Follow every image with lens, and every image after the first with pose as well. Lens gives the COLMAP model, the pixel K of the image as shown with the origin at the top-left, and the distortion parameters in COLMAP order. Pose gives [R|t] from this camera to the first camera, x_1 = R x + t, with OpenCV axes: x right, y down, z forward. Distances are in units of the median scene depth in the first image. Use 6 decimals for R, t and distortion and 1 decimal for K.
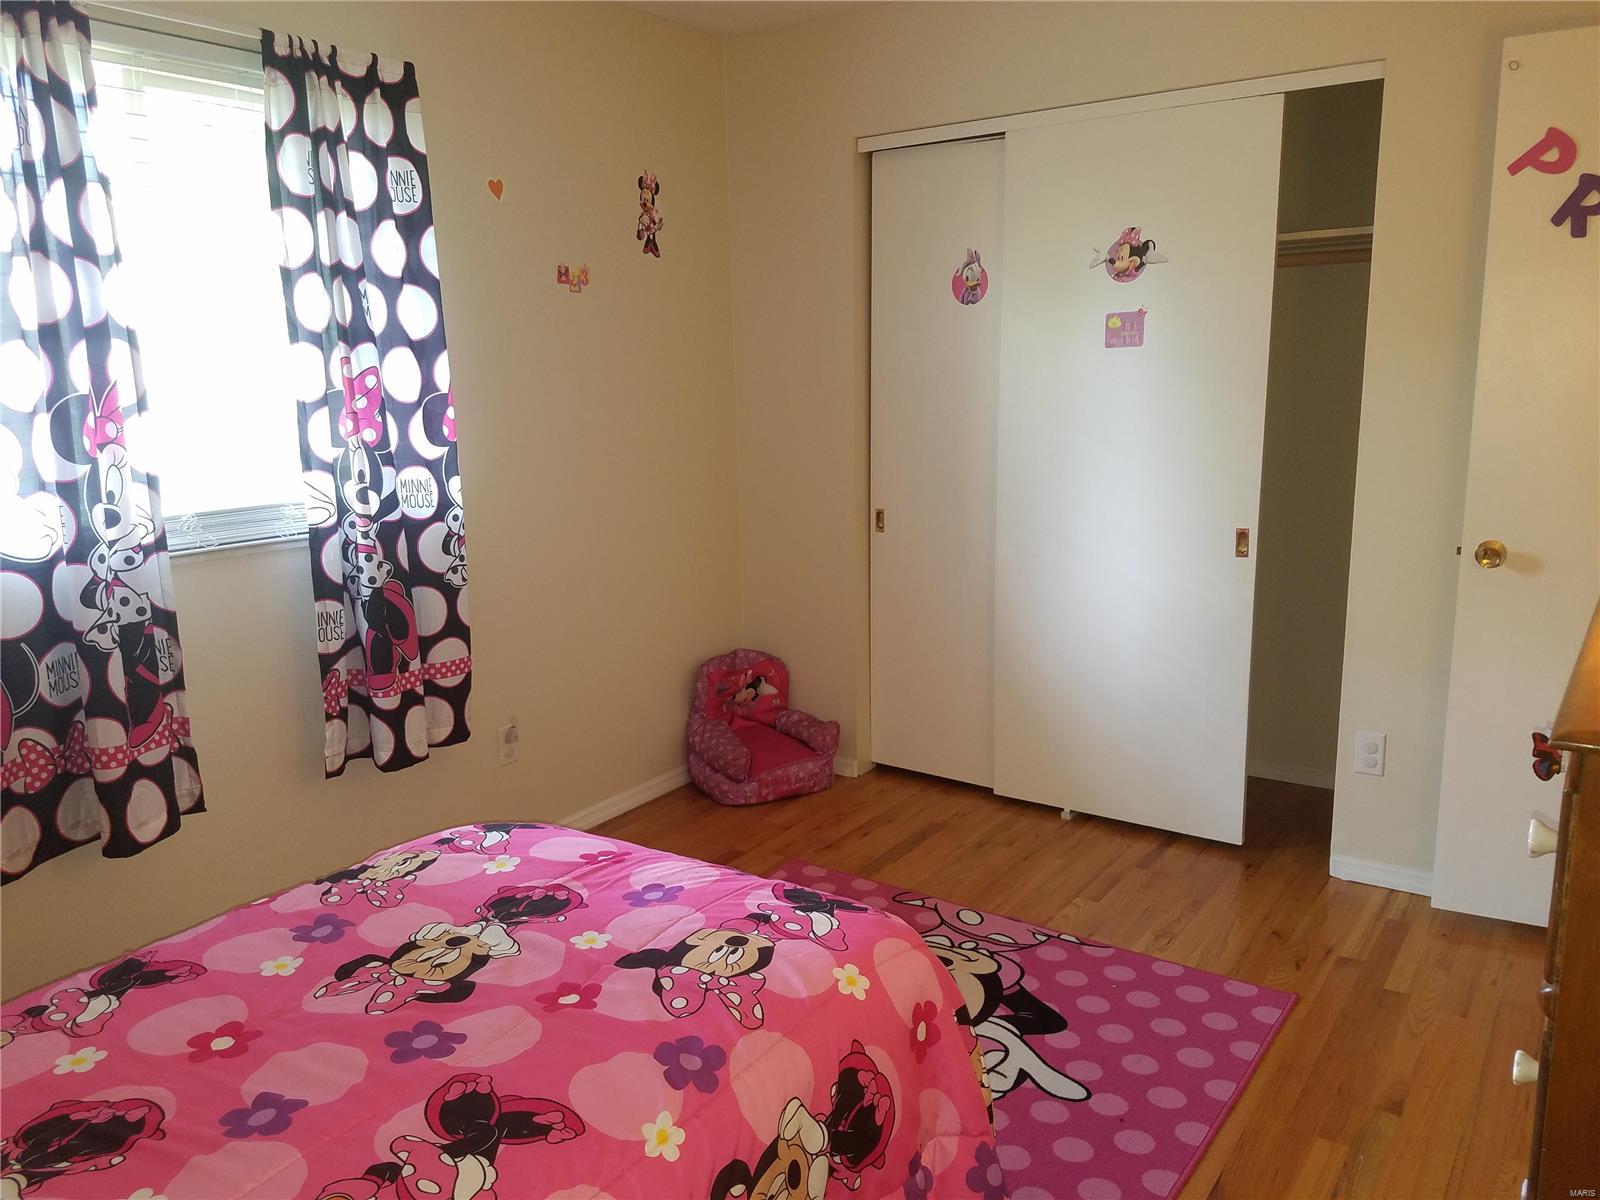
lens RADIAL K [[1266.8, 0, 809.7], [0, 1266.8, 648.9], [0, 0, 1]] dist [0.263532, -0.387478]
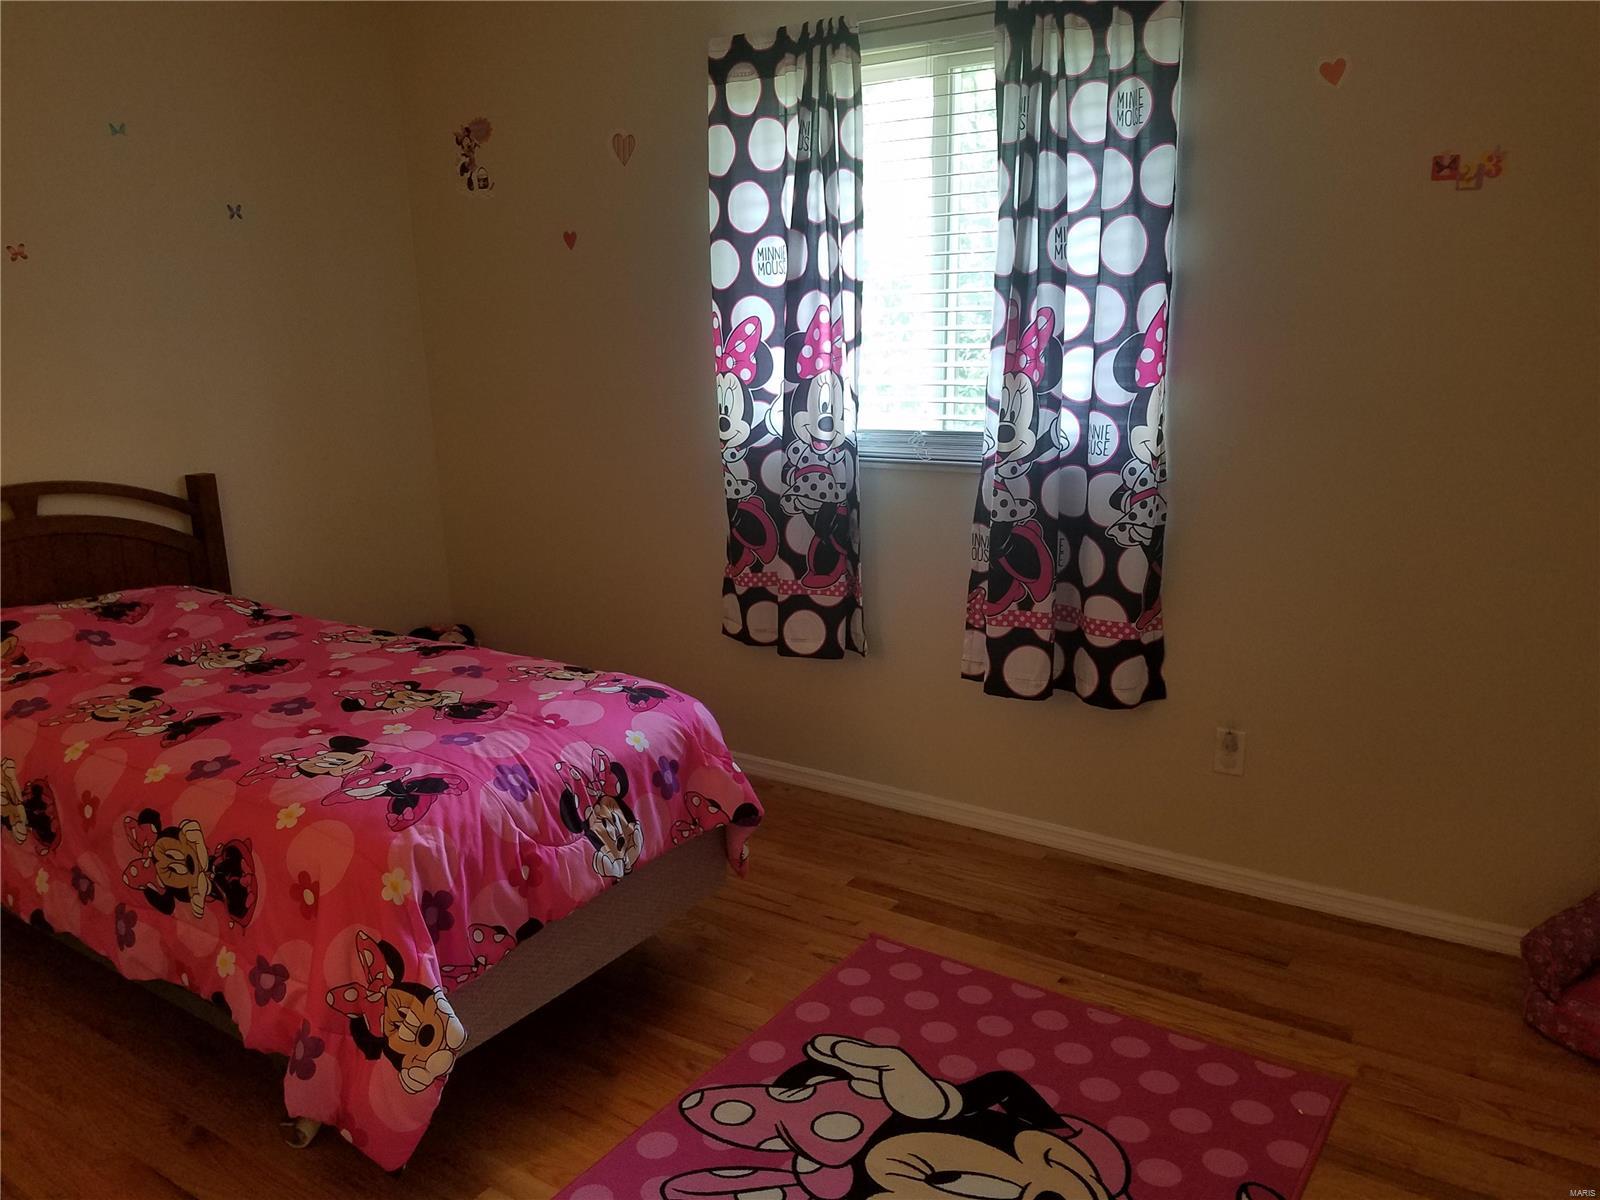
lens RADIAL K [[1331.4, 0, 798.4], [0, 1331.4, 648.5], [0, 0, 1]] dist [0.200121, -0.353118]
pose [[-0.057121, 0.274102, -0.960003, 0.746485], [-0.188394, 0.941338, 0.279982, -0.223507], [0.980431, 0.196852, -0.002131, 0.861759]]
